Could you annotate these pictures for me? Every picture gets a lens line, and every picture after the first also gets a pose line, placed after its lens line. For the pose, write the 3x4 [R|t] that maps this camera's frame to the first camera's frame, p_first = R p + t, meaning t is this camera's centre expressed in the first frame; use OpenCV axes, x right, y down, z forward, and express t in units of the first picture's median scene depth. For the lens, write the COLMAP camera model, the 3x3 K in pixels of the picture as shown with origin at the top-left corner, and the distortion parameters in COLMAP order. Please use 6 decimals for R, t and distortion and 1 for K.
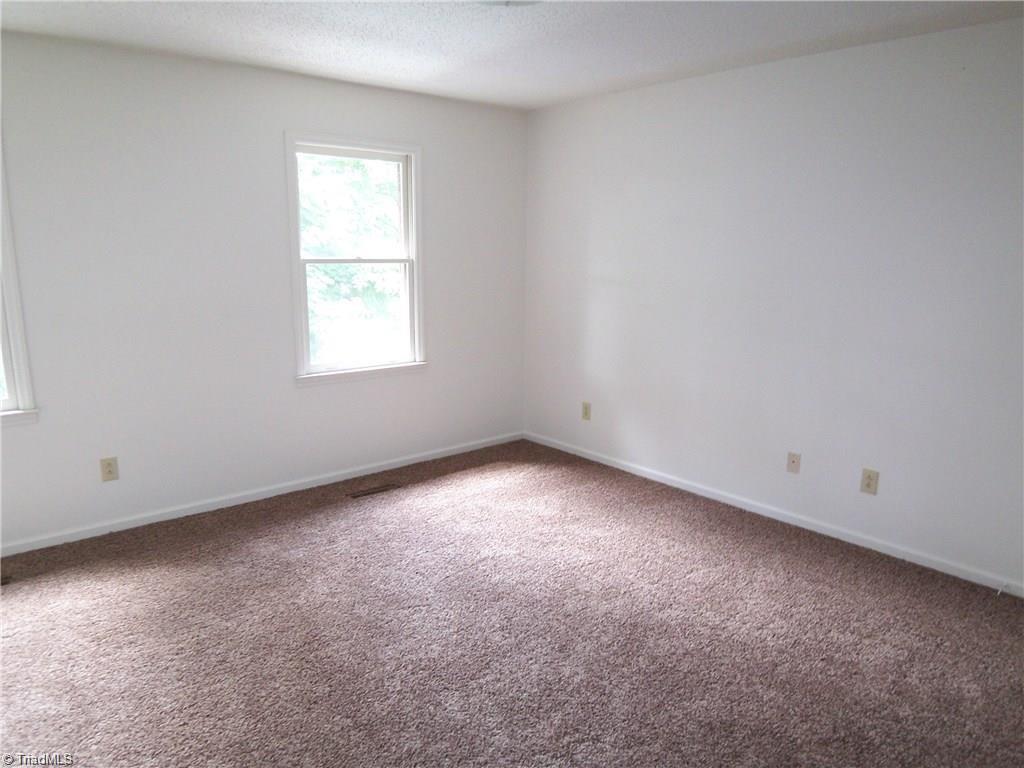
lens RADIAL K [[692.6, 0, 512.0], [0, 692.6, 384.0], [0, 0, 1]] dist [-0.024957, -0.024046]
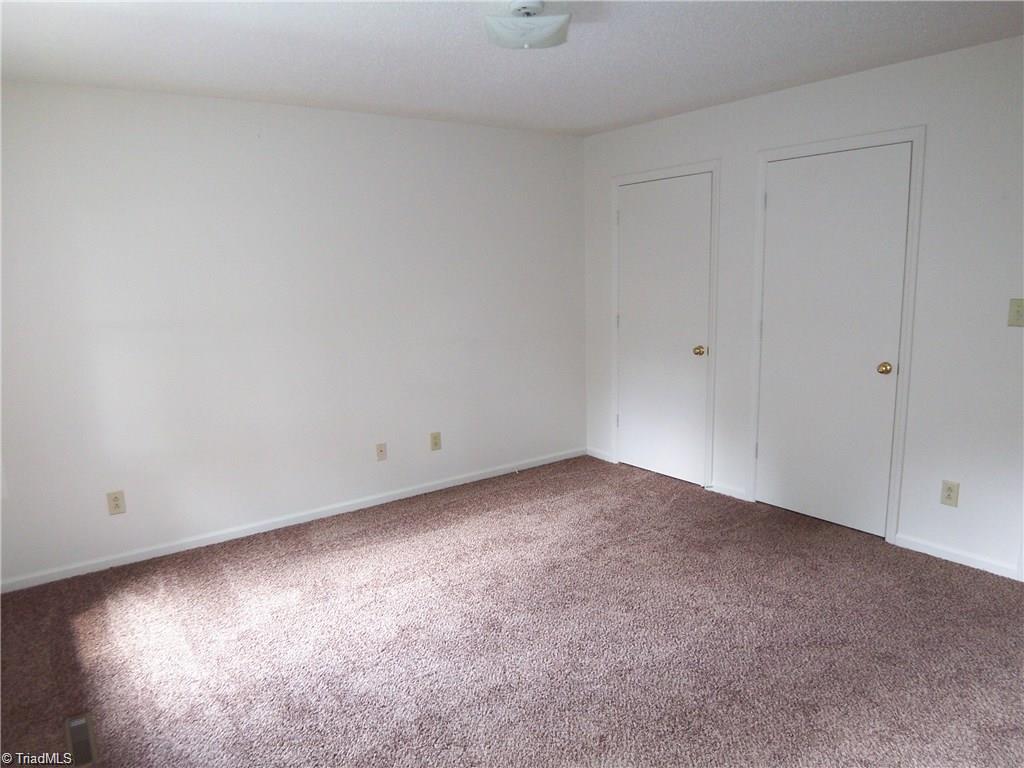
lens RADIAL K [[692.6, 0, 512.0], [0, 692.6, 384.0], [0, 0, 1]] dist [-0.024957, -0.024046]
pose [[0.077719, -0.181324, 0.980348, -0.694106], [0.220431, 0.962111, 0.160476, -0.134350], [-0.972301, 0.203627, 0.114744, 0.593556]]
